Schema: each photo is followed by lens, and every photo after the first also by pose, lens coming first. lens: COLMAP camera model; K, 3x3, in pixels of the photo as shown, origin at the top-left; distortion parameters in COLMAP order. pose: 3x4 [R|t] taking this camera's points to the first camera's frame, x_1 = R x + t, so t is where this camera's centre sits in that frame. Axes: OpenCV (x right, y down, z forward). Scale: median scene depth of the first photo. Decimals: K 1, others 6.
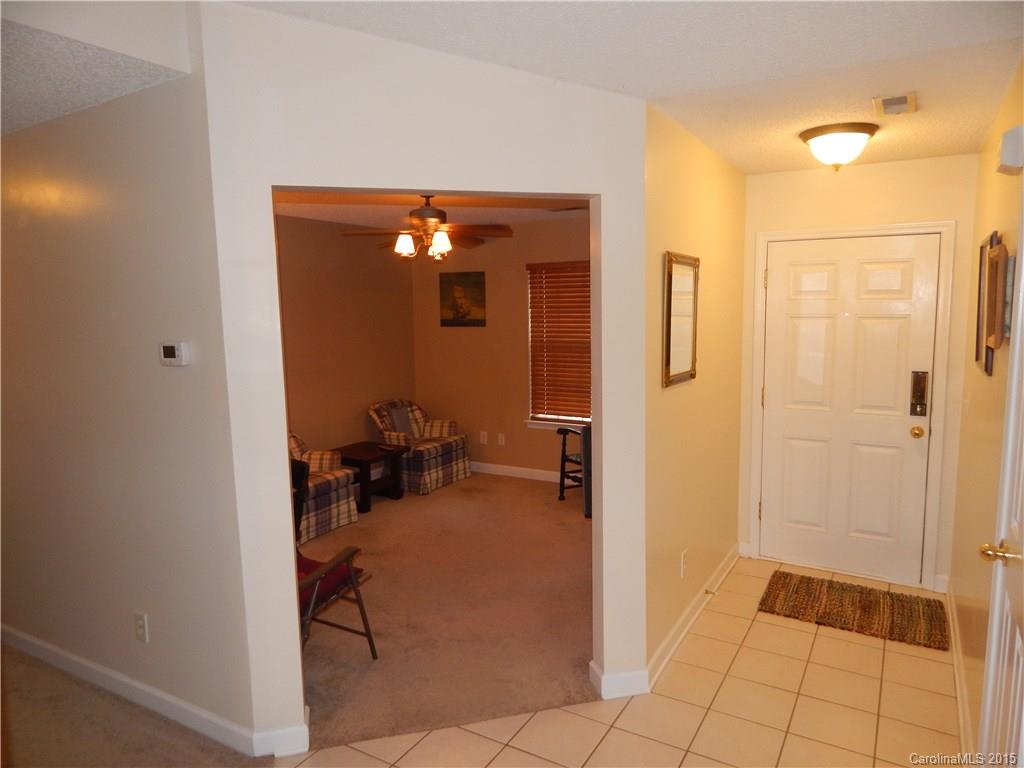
lens RADIAL K [[668.2, 0, 517.0], [0, 668.2, 384.9], [0, 0, 1]] dist [-0.019751, 0.004689]
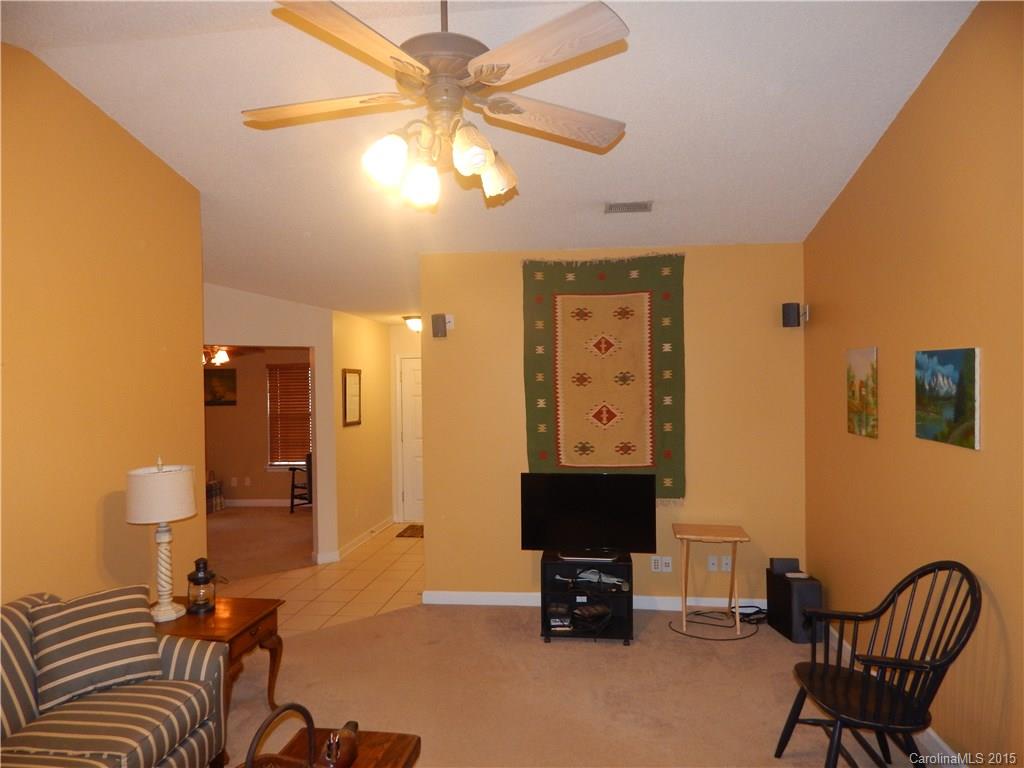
lens RADIAL K [[668.2, 0, 519.6], [0, 668.2, 377.9], [0, 0, 1]] dist [-0.019751, 0.004689]
pose [[0.914786, 0.000938, 0.403938, -0.074298], [0.053432, 0.990929, -0.123307, 0.074372], [-0.400389, 0.134383, 0.906438, -0.654683]]
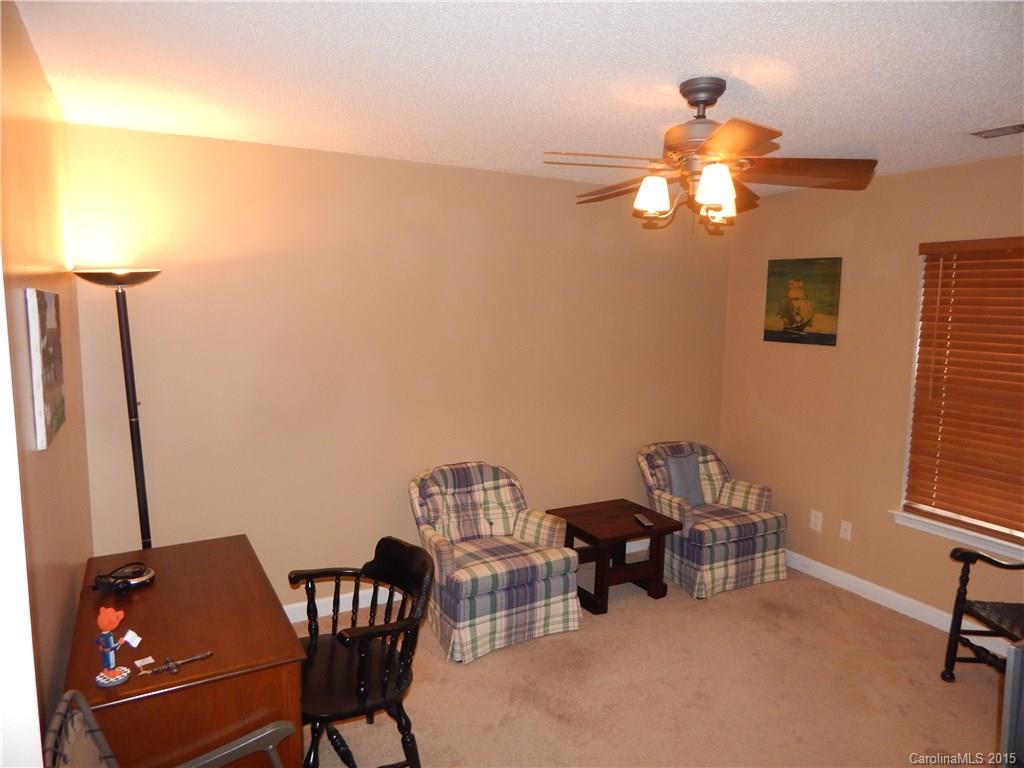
lens RADIAL K [[668.2, 0, 516.7], [0, 668.2, 372.3], [0, 0, 1]] dist [-0.019751, 0.004689]
pose [[0.853075, 0.087913, -0.514328, 0.022173], [-0.097227, 0.995223, 0.008849, -0.042810], [0.512649, 0.042458, 0.857548, 0.343721]]
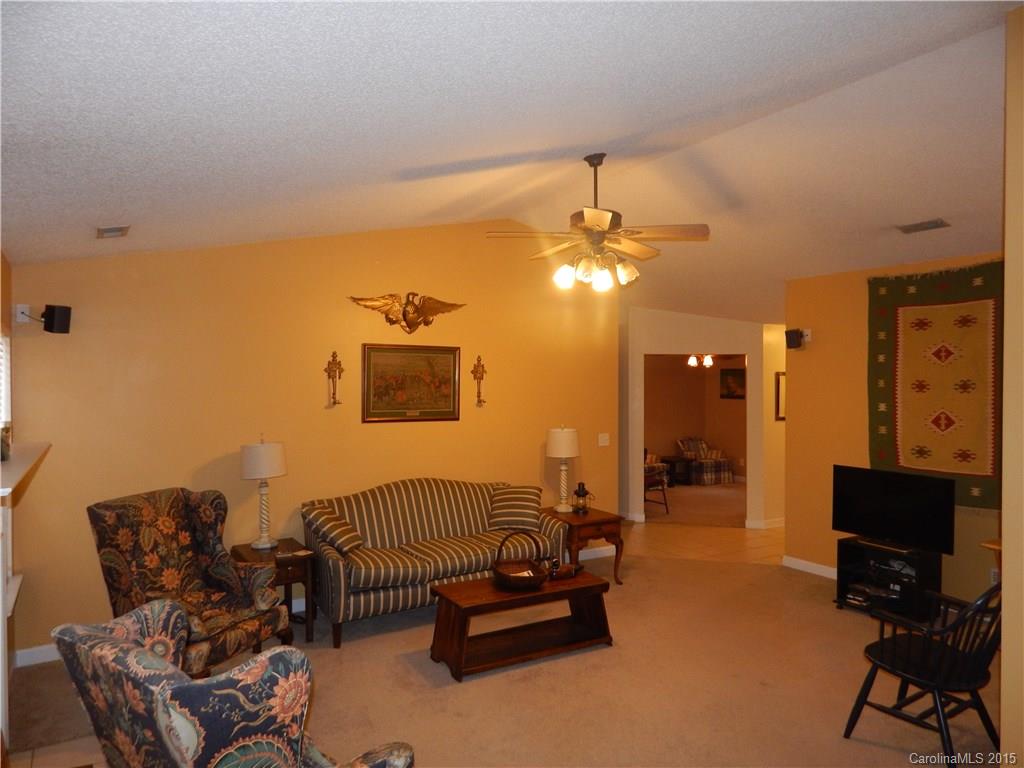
lens RADIAL K [[668.2, 0, 509.9], [0, 668.2, 386.6], [0, 0, 1]] dist [-0.019751, 0.004689]
pose [[0.878623, 0.022274, -0.476997, 0.274571], [-0.074676, 0.993030, -0.091181, 0.097762], [0.471642, 0.115734, 0.874162, -0.945493]]
